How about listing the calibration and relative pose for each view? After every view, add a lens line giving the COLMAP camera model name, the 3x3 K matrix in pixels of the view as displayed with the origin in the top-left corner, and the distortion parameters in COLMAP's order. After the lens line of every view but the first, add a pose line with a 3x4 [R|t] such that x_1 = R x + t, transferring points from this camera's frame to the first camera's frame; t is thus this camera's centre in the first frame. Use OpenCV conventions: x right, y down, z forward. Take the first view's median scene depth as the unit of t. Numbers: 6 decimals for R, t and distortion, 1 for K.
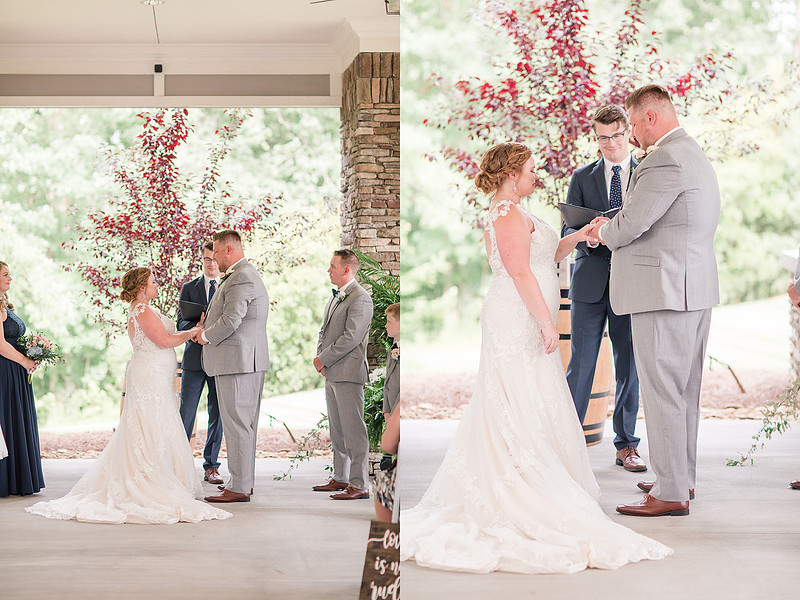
lens RADIAL K [[1896.3, 0, 361.7], [0, 1896.3, 296.3], [0, 0, 1]] dist [1.017122, -0.032649]
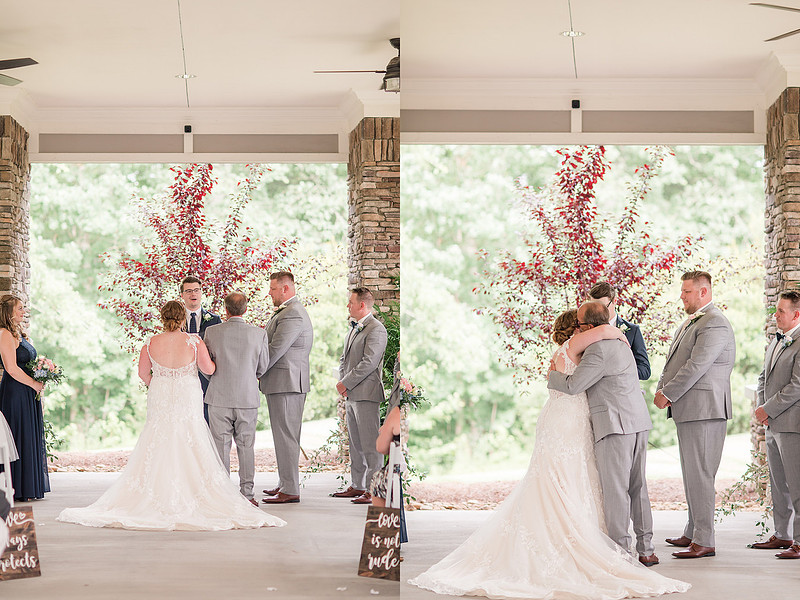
lens RADIAL K [[1896.3, 0, 361.7], [0, 1896.3, 296.3], [0, 0, 1]] dist [1.017122, -0.032649]
pose [[0.999978, -0.000853, -0.006518, 0.004560], [0.000740, 0.999852, -0.017201, 0.000203], [0.006532, 0.017196, 0.999831, -0.137257]]
